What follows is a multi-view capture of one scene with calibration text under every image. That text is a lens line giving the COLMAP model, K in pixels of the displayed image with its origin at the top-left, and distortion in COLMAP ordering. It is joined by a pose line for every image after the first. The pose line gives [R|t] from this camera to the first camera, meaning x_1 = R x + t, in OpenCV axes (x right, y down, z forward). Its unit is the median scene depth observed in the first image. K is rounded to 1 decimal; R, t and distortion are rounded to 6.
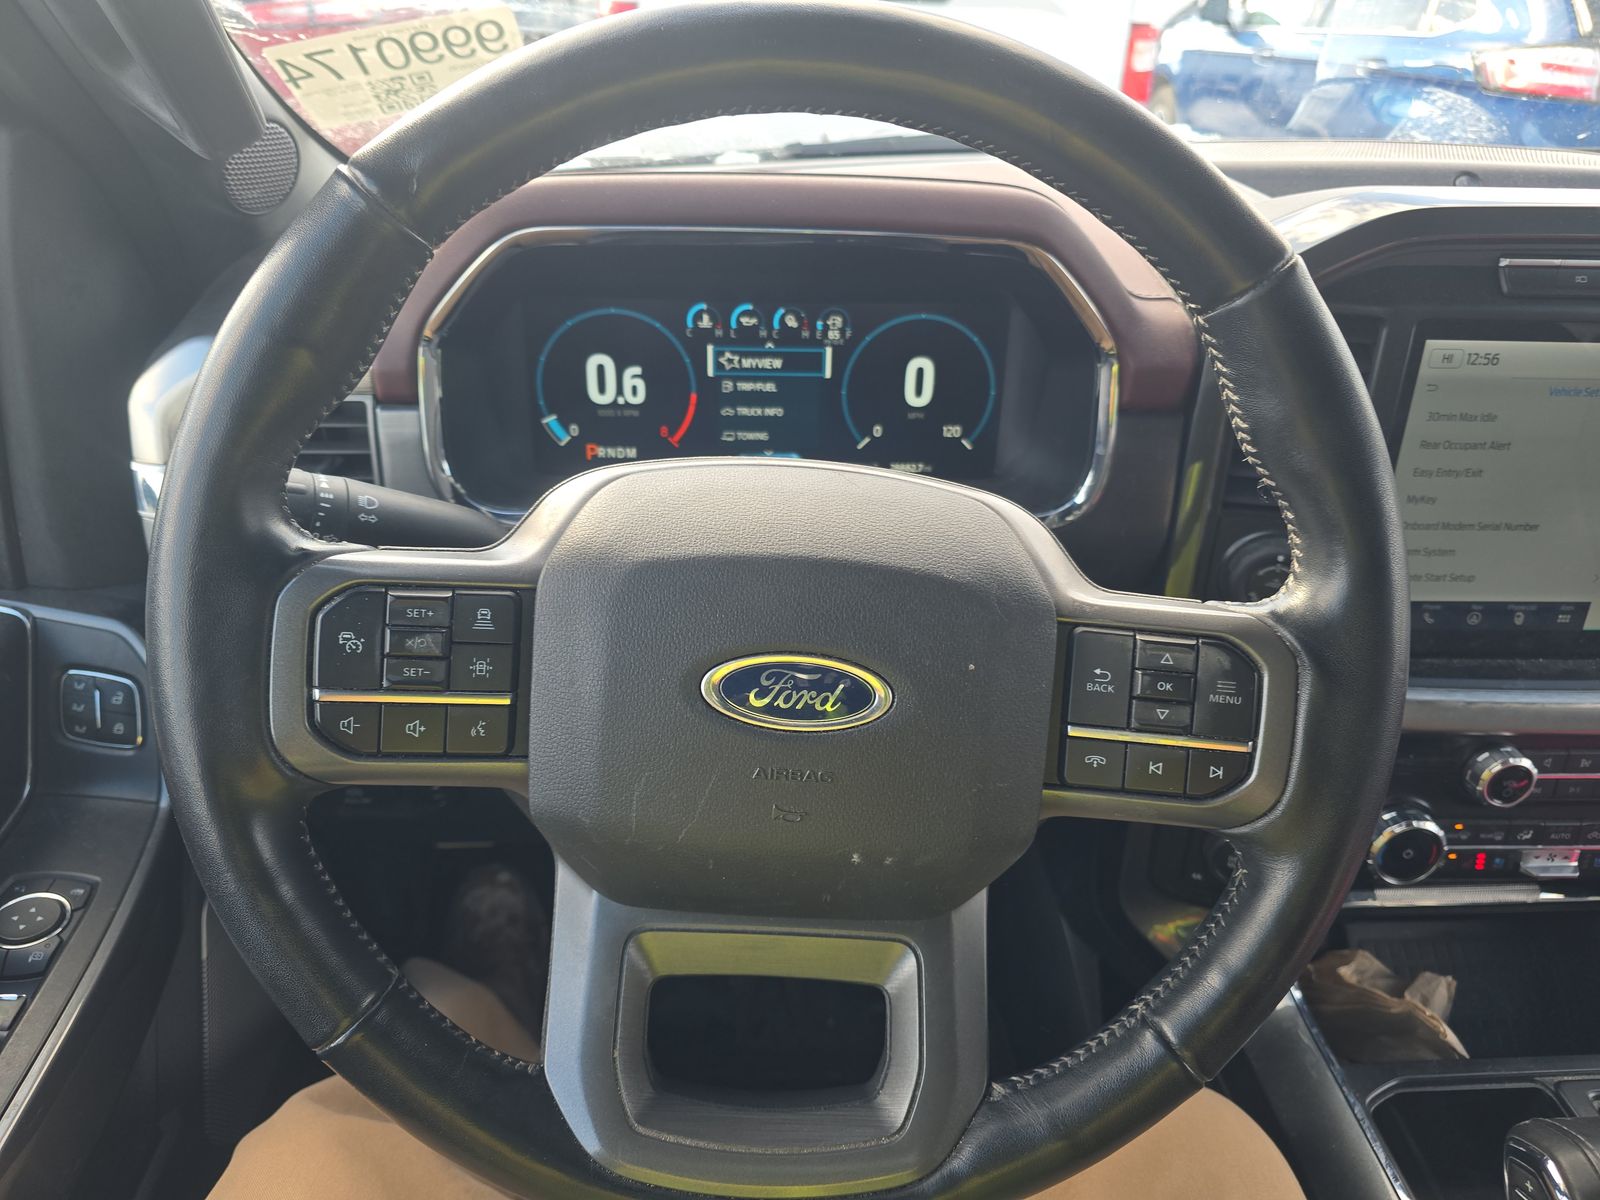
lens RADIAL K [[1081.1, 0, 811.2], [0, 1081.1, 601.3], [0, 0, 1]] dist [0.060620, -0.051891]
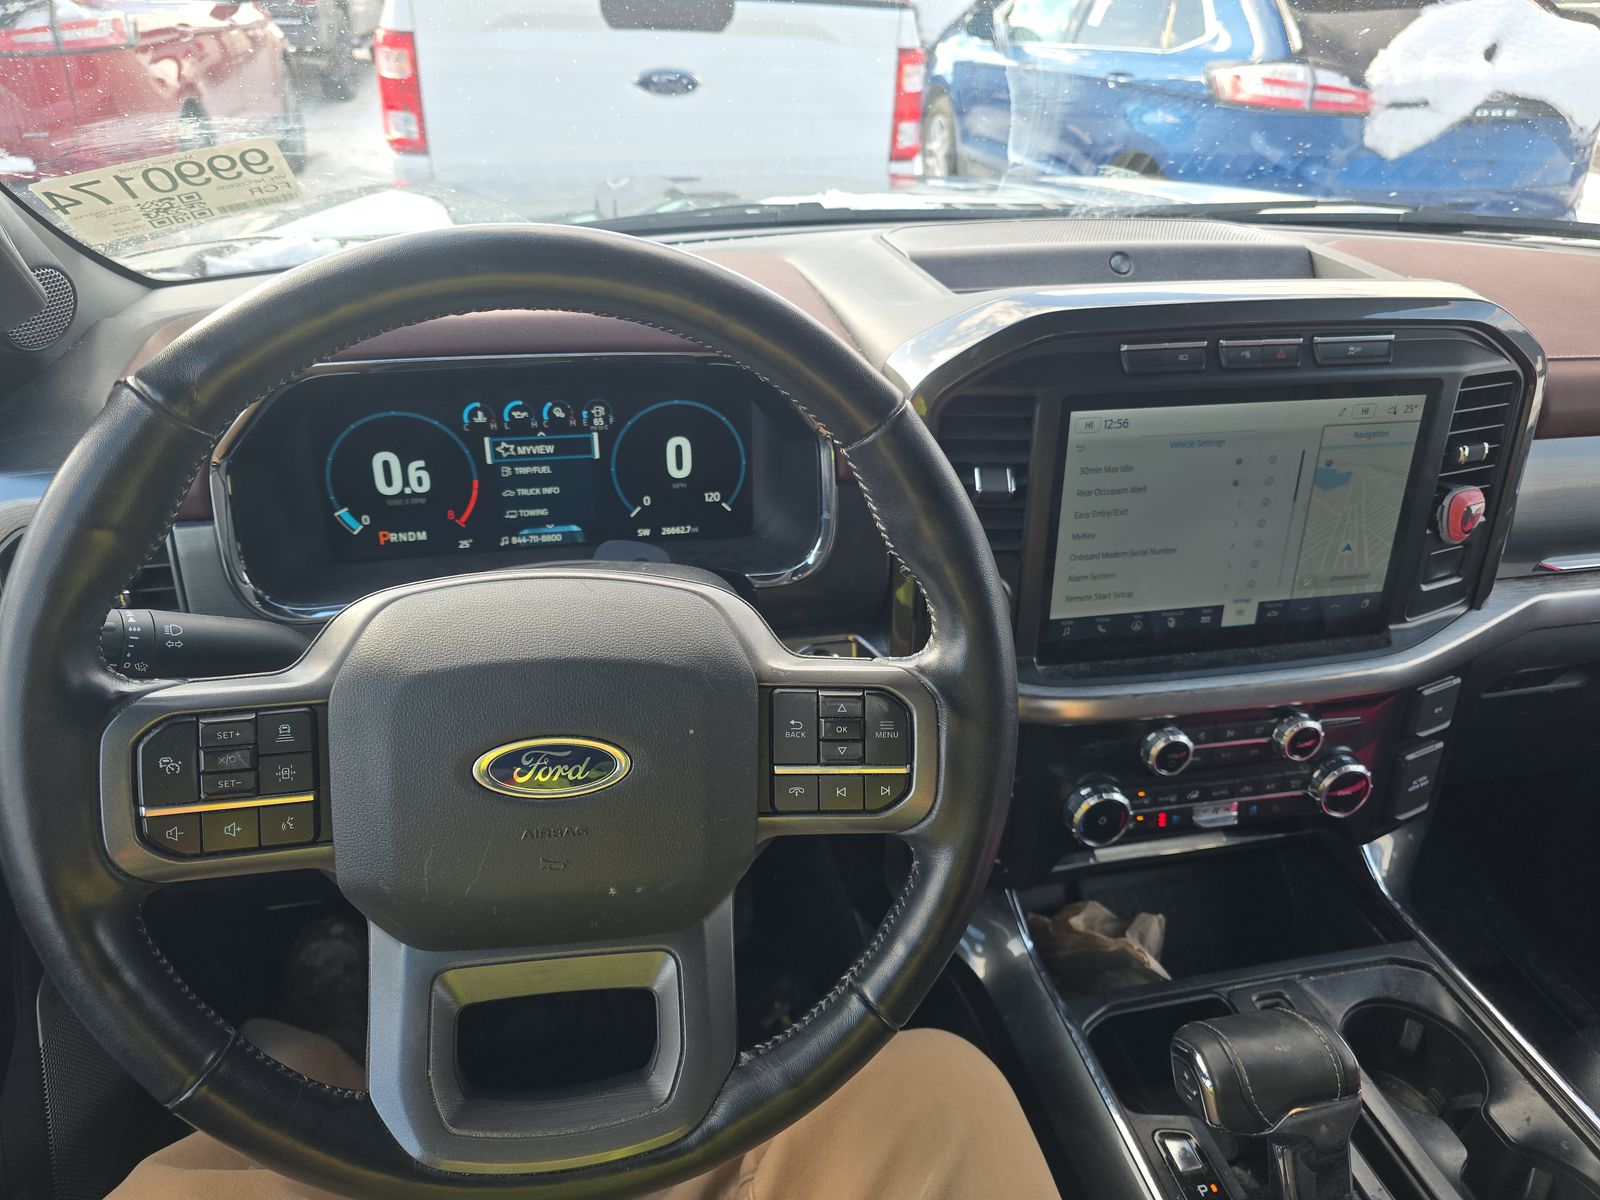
lens RADIAL K [[1075.0, 0, 800.0], [0, 1075.0, 600.0], [0, 0, 1]] dist [0.054433, -0.041657]
pose [[0.986997, -0.081391, 0.138609, 0.061576], [0.081599, 0.996656, 0.004189, -0.050079], [-0.138486, 0.007175, 0.990338, -0.157925]]
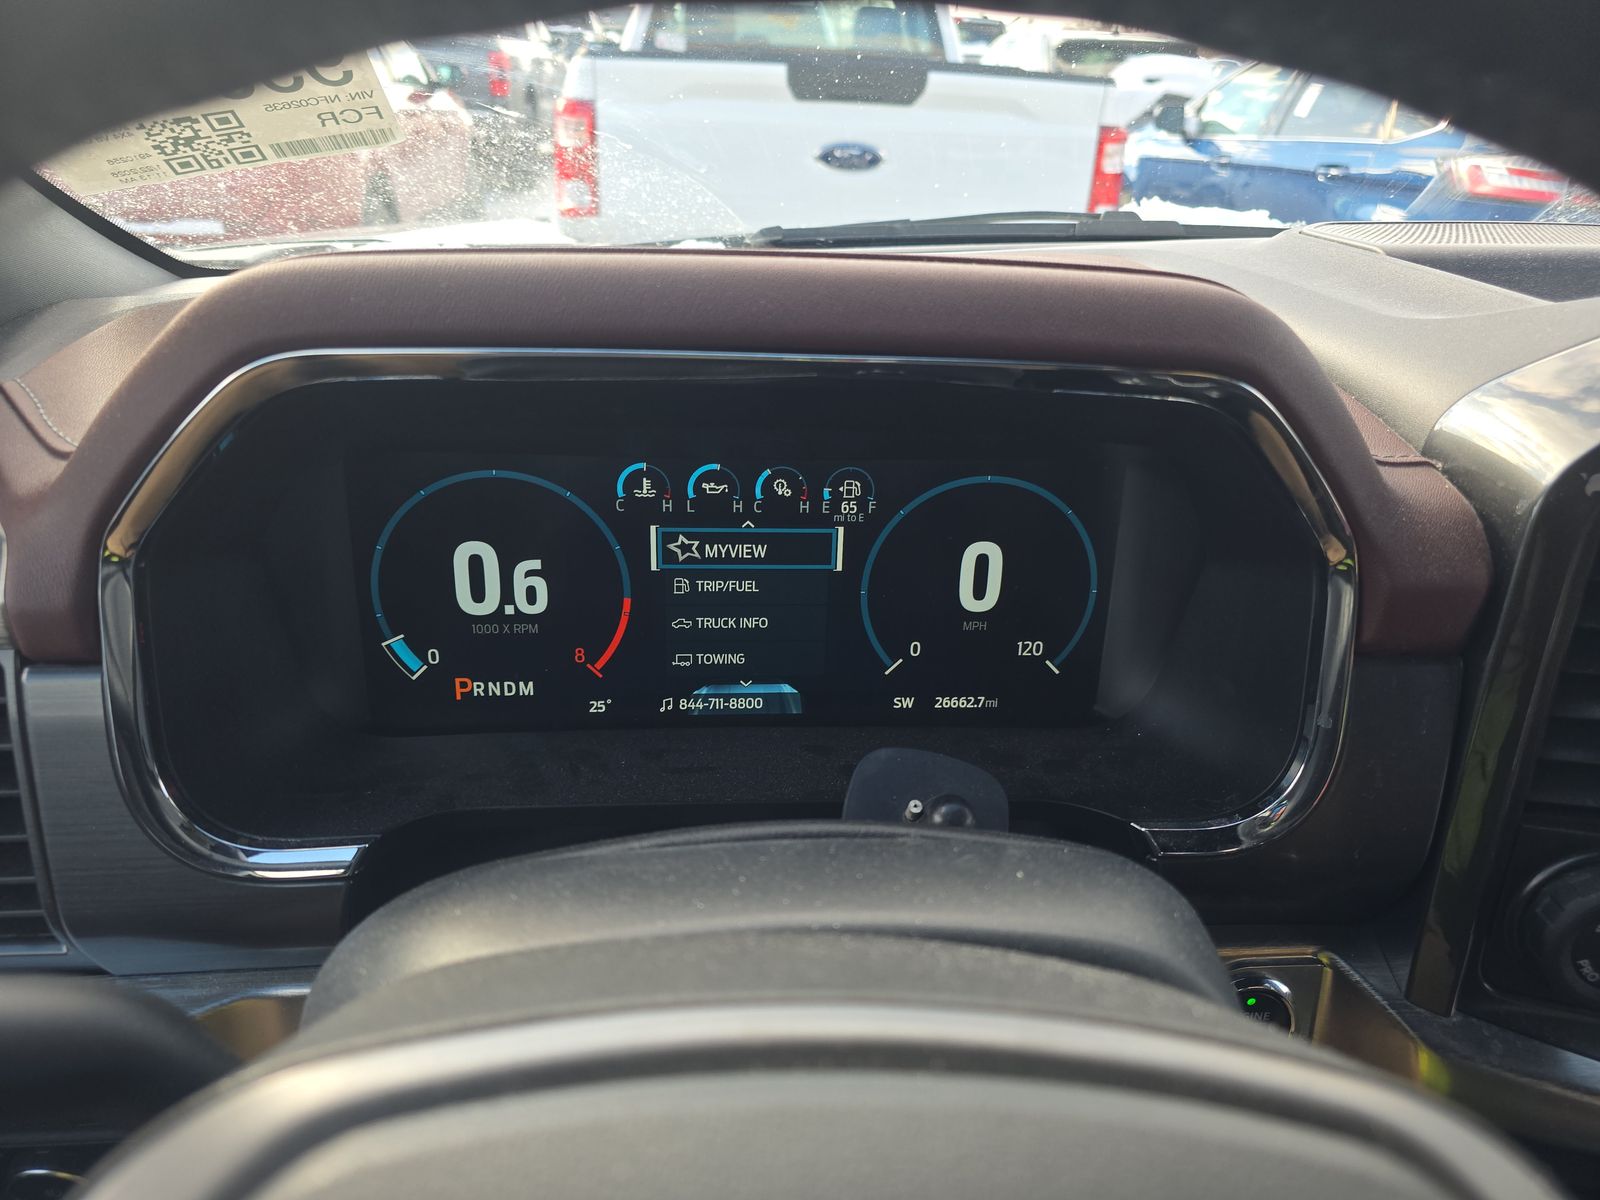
lens RADIAL K [[1085.8, 0, 817.0], [0, 1085.8, 605.8], [0, 0, 1]] dist [0.103652, -0.115485]
pose [[0.999179, -0.005842, 0.040101, -0.025424], [0.009047, 0.996738, -0.080197, -0.146592], [-0.039502, 0.080494, 0.995972, 0.394639]]
